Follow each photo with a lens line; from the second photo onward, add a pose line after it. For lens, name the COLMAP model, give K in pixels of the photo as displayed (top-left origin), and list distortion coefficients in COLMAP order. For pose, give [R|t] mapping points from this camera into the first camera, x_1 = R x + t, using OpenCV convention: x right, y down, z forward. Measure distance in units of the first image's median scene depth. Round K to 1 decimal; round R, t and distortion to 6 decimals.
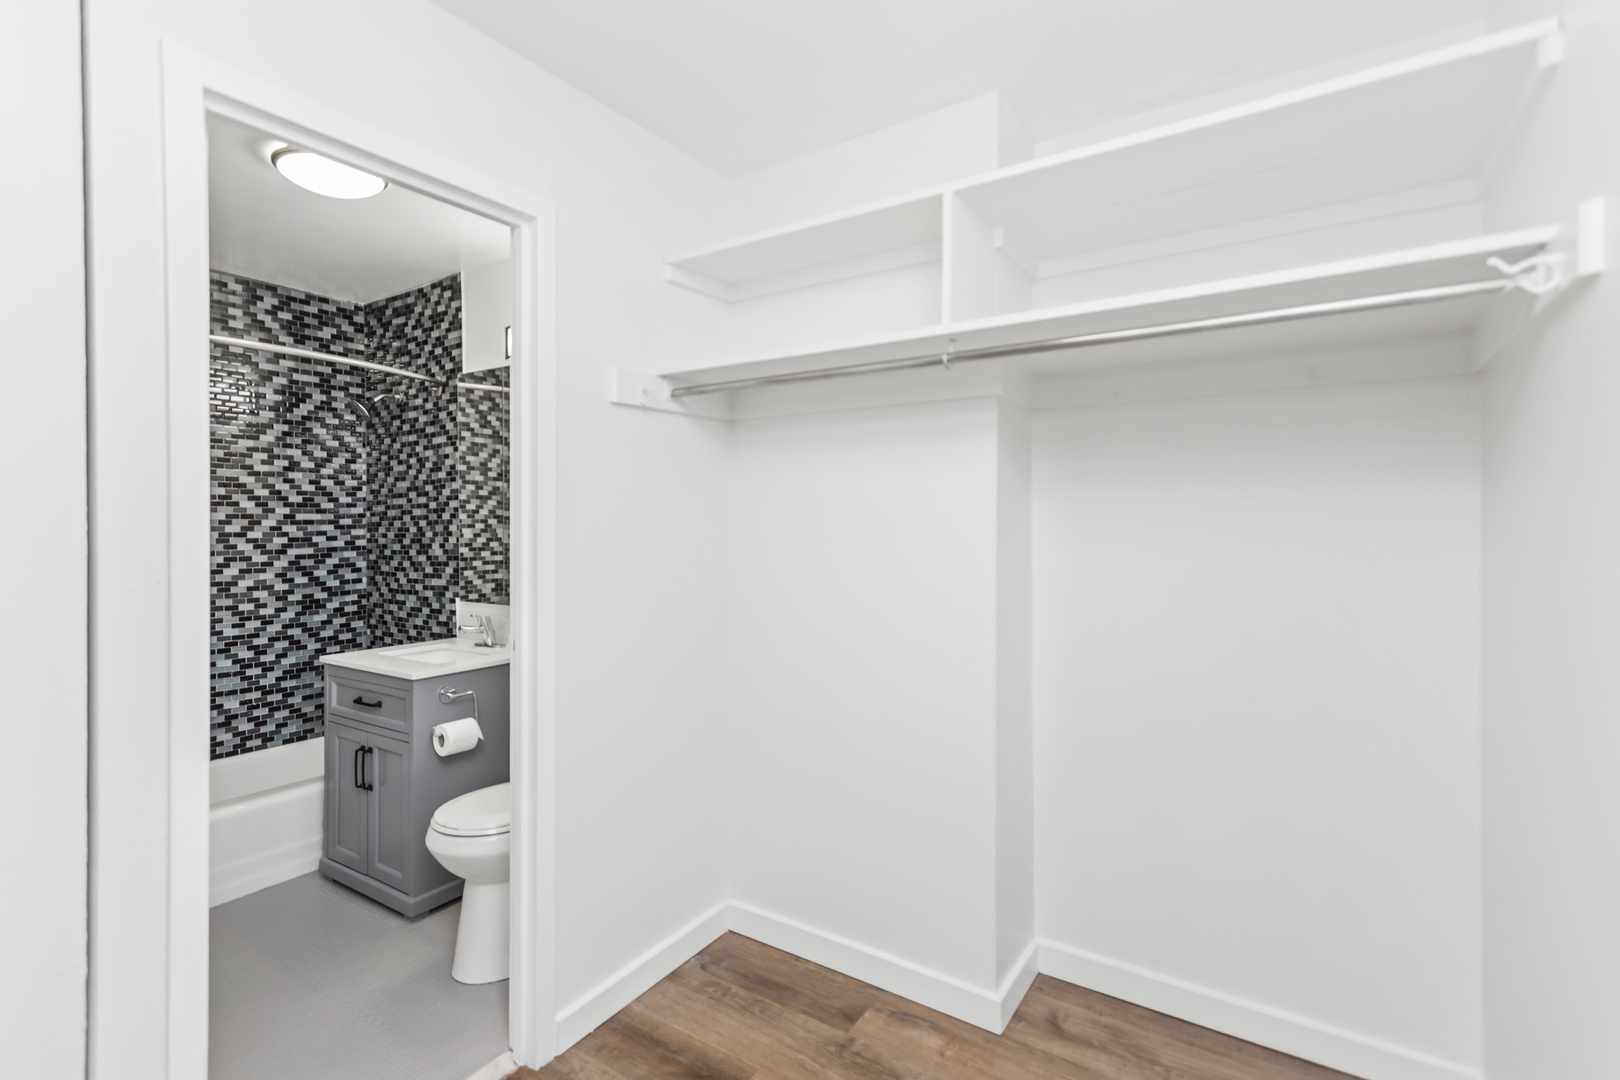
lens RADIAL K [[774.5, 0, 799.2], [0, 774.5, 529.0], [0, 0, 1]] dist [0.026289, 0.001504]
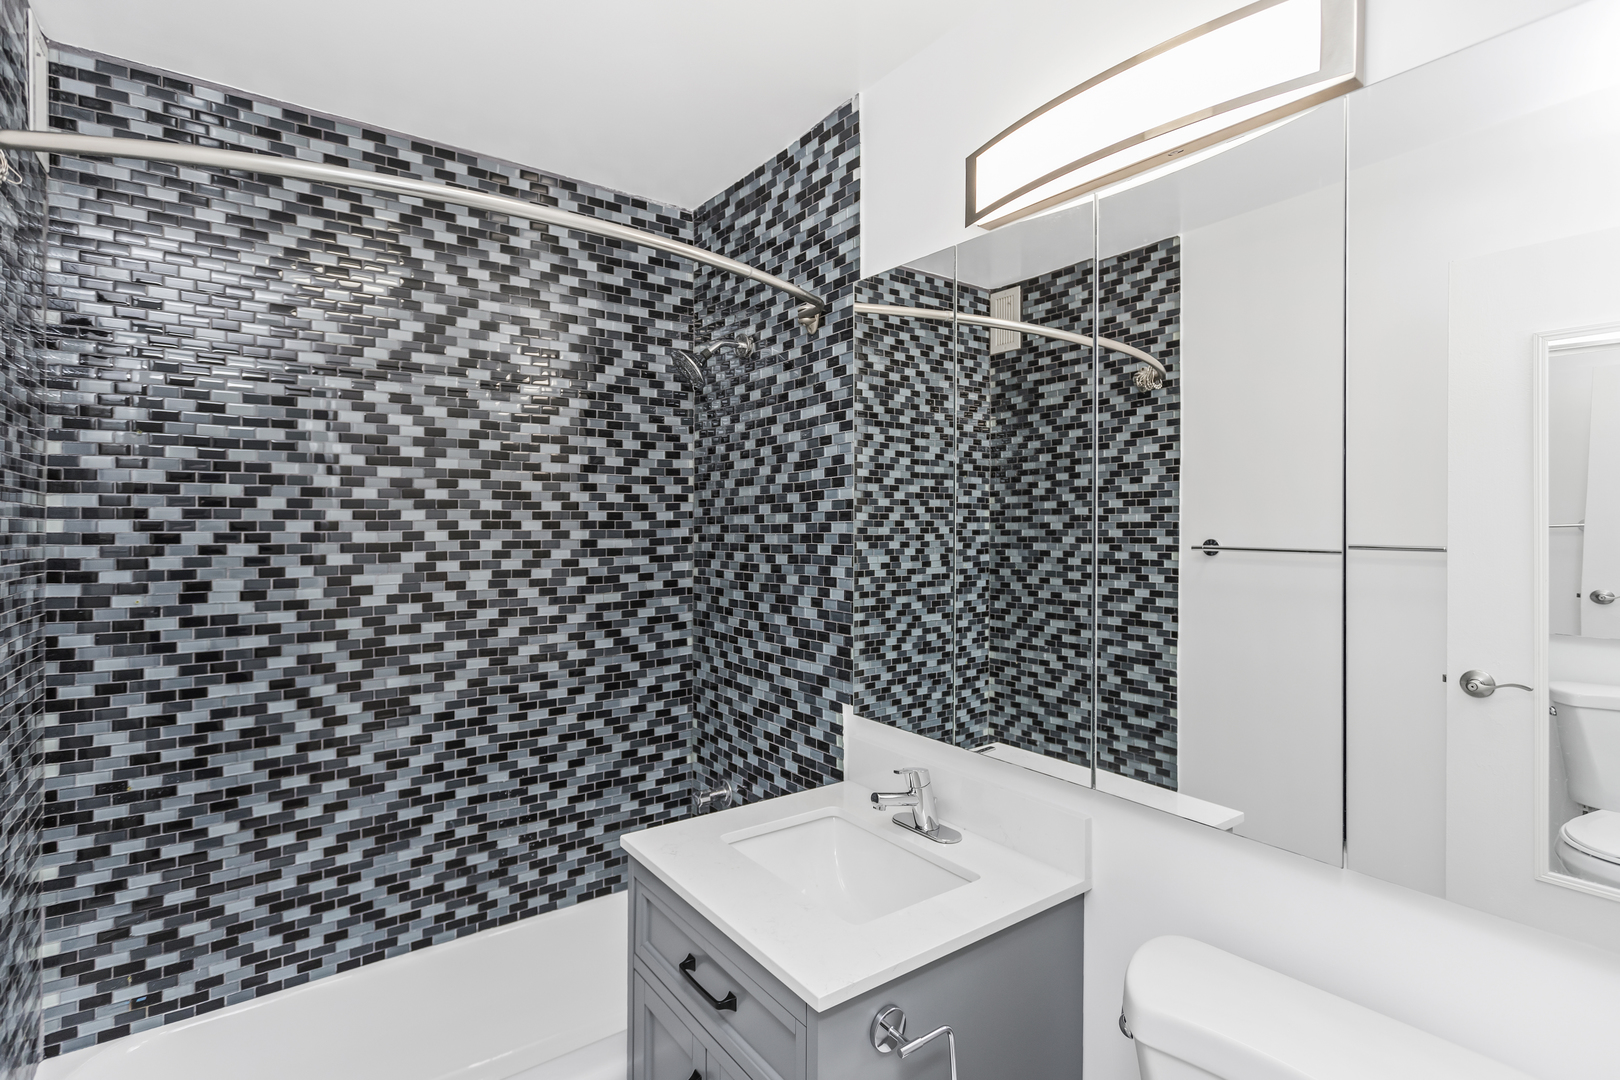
lens RADIAL K [[774.5, 0, 801.0], [0, 774.5, 527.5], [0, 0, 1]] dist [0.026289, 0.001504]
pose [[0.940273, 0.009934, -0.340277, -0.275738], [-0.009094, 0.999950, 0.004064, -0.033162], [0.340301, -0.000726, 0.940316, 0.467554]]
